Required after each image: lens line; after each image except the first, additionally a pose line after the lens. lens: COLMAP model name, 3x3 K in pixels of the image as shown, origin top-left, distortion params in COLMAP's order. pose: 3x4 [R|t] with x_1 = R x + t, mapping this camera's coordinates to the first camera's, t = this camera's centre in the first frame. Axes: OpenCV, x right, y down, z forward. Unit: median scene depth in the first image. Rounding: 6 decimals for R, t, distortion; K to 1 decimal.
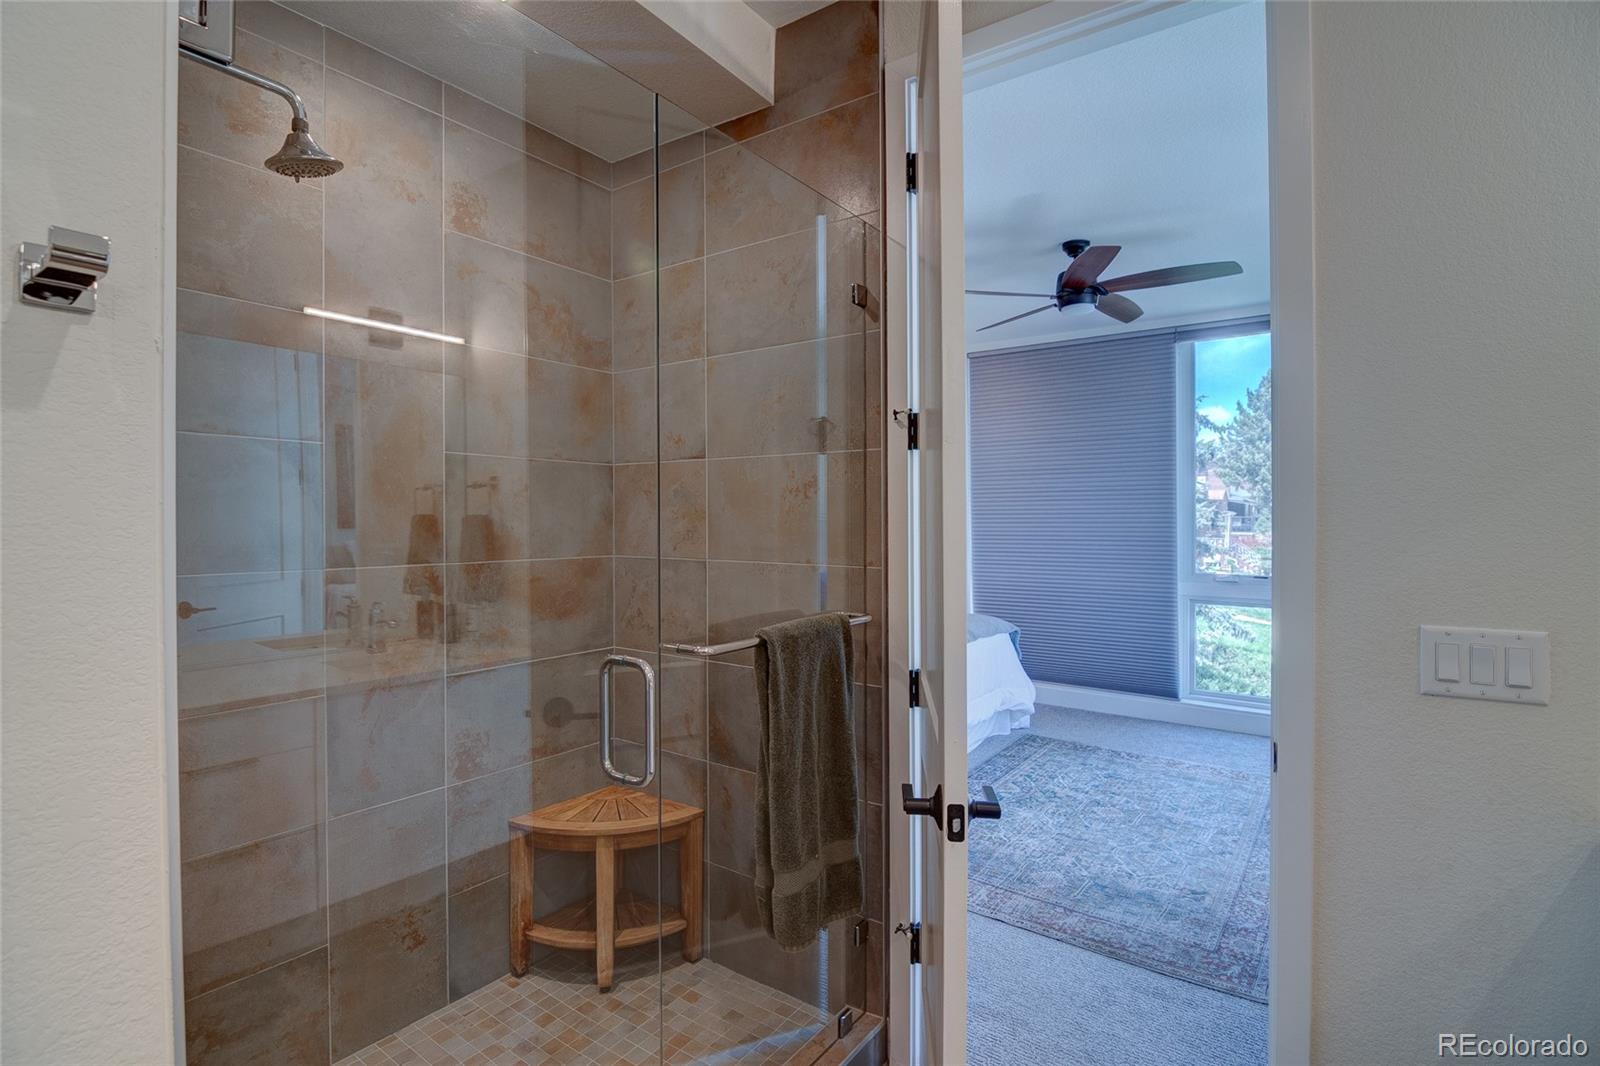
lens RADIAL K [[764.2, 0, 815.9], [0, 764.2, 520.6], [0, 0, 1]] dist [-0.002316, -0.005912]
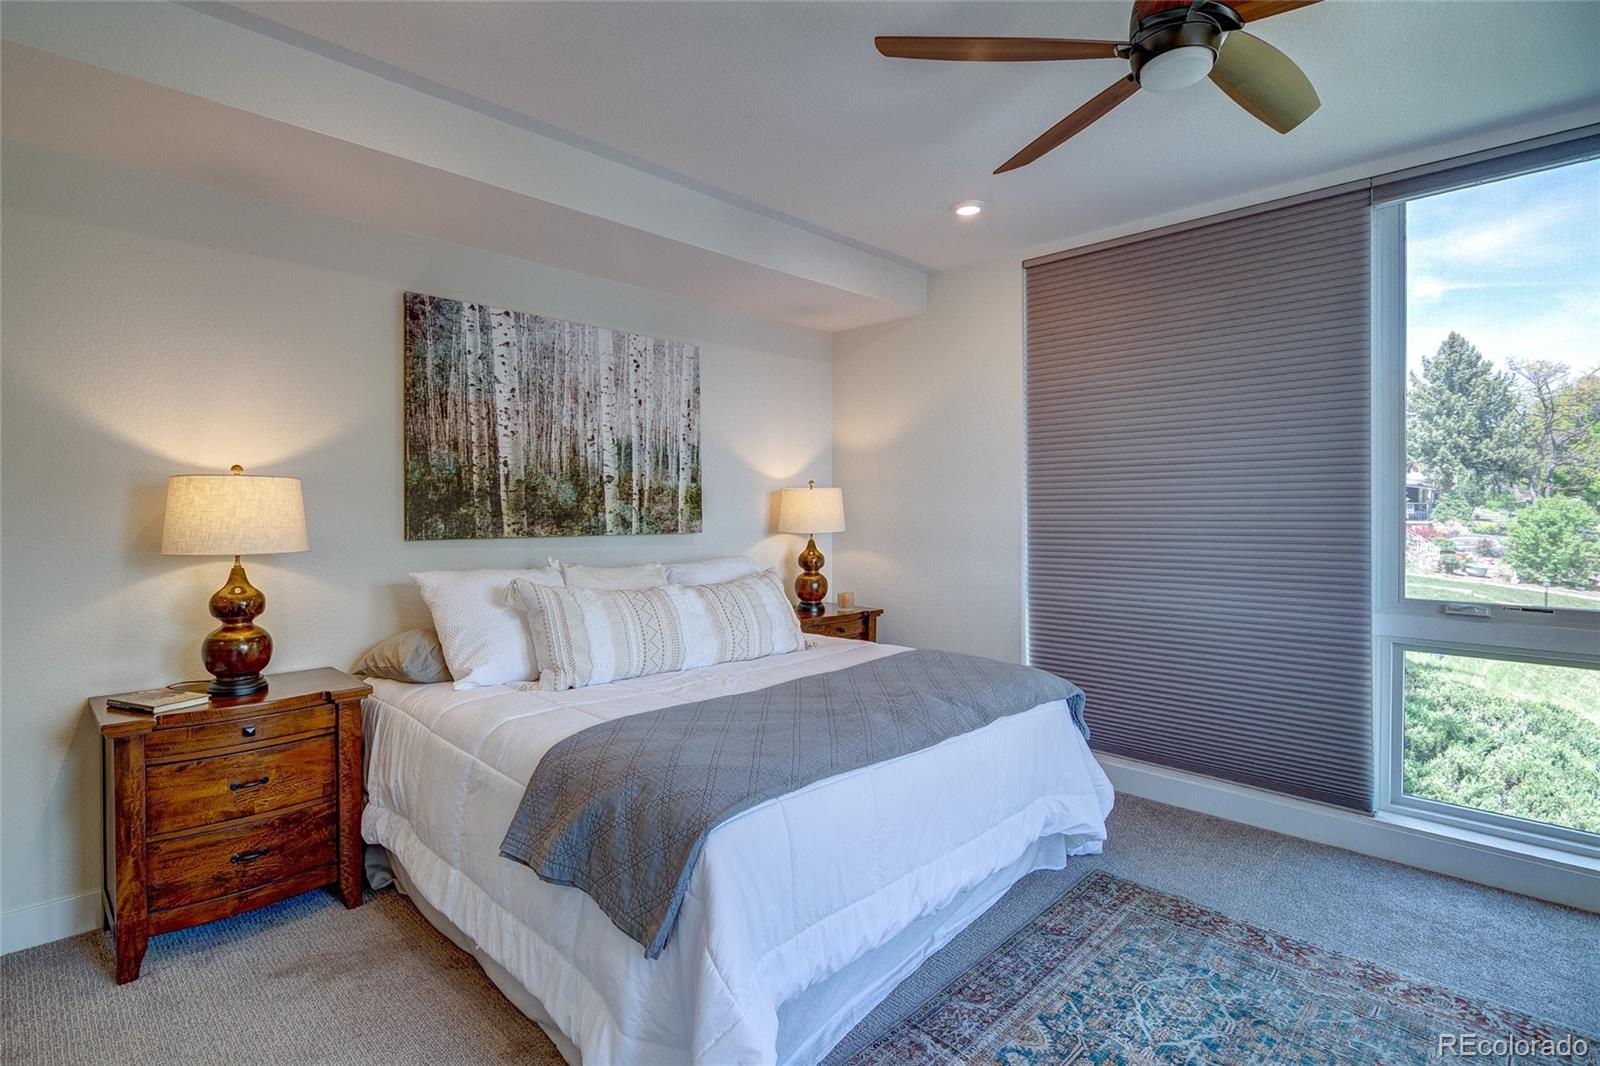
lens RADIAL K [[764.2, 0, 794.4], [0, 764.2, 523.4], [0, 0, 1]] dist [-0.002316, -0.005912]
pose [[0.985160, -0.001377, -0.171635, 0.153848], [0.004439, 0.999838, 0.017459, -0.003578], [0.171583, -0.017962, 0.985006, 0.393171]]
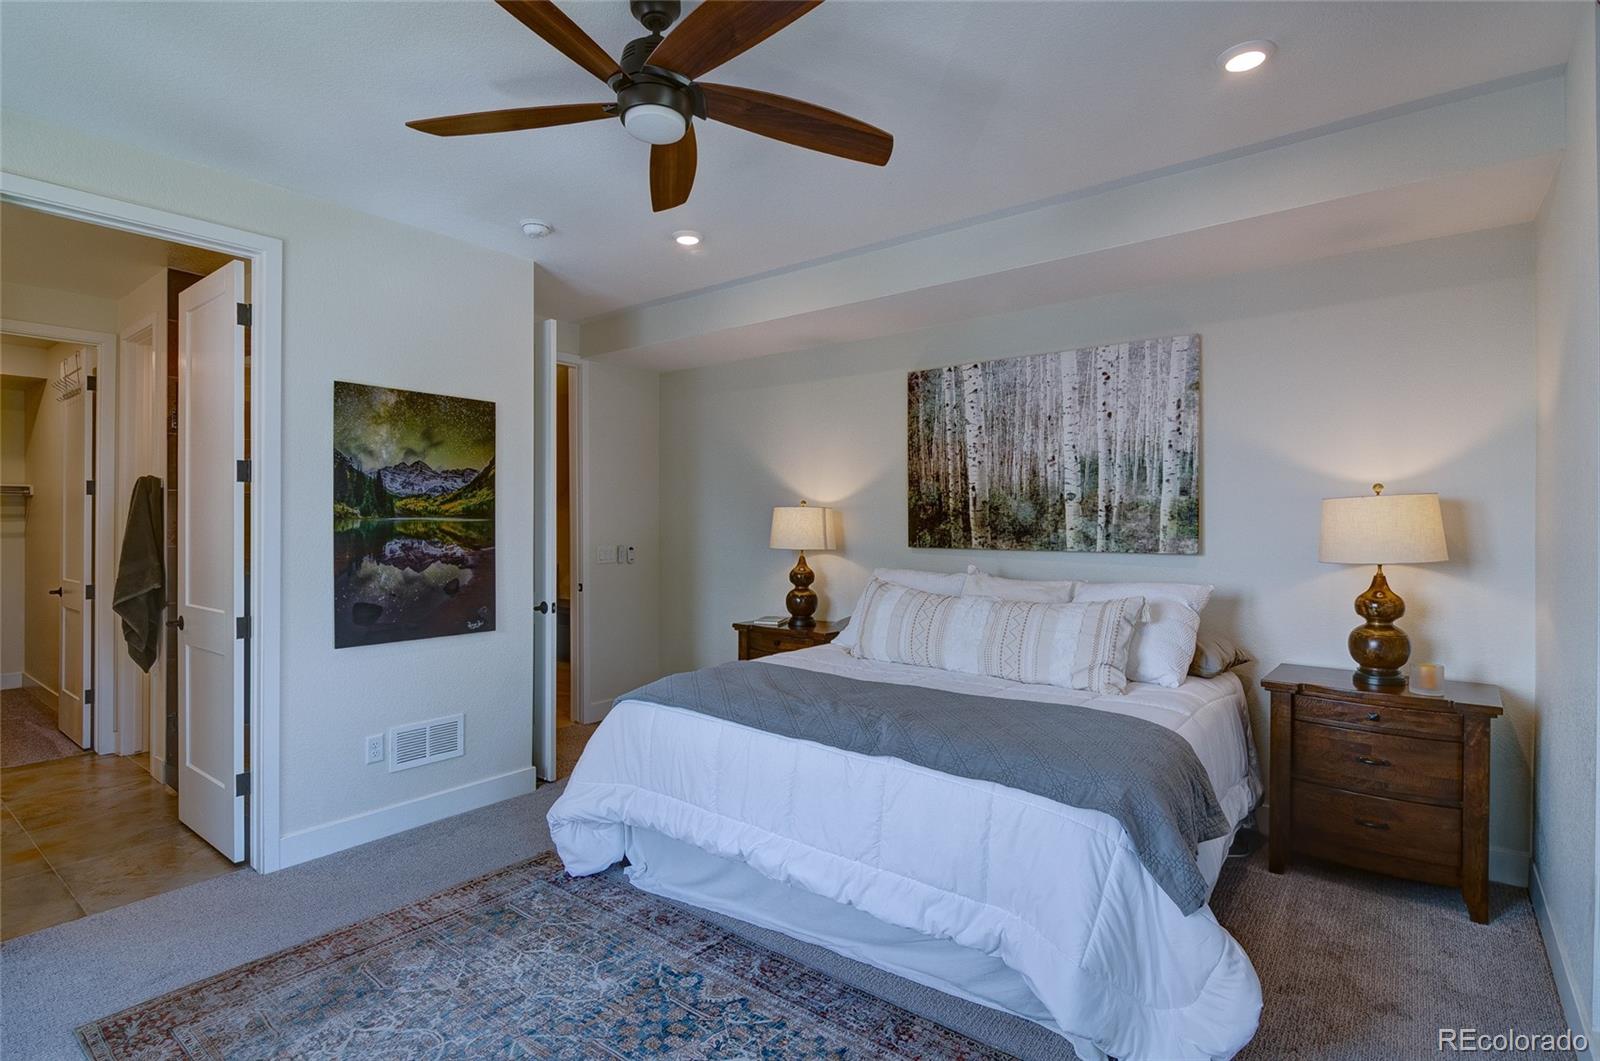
lens RADIAL K [[802.8, 0, 792.8], [0, 802.8, 544.7], [0, 0, 1]] dist [0.005103, 0.000542]
pose [[-0.058224, 0.030813, -0.997828, 0.715903], [0.003802, 0.999523, 0.030644, -0.012883], [0.998296, -0.002009, -0.058314, 0.908230]]
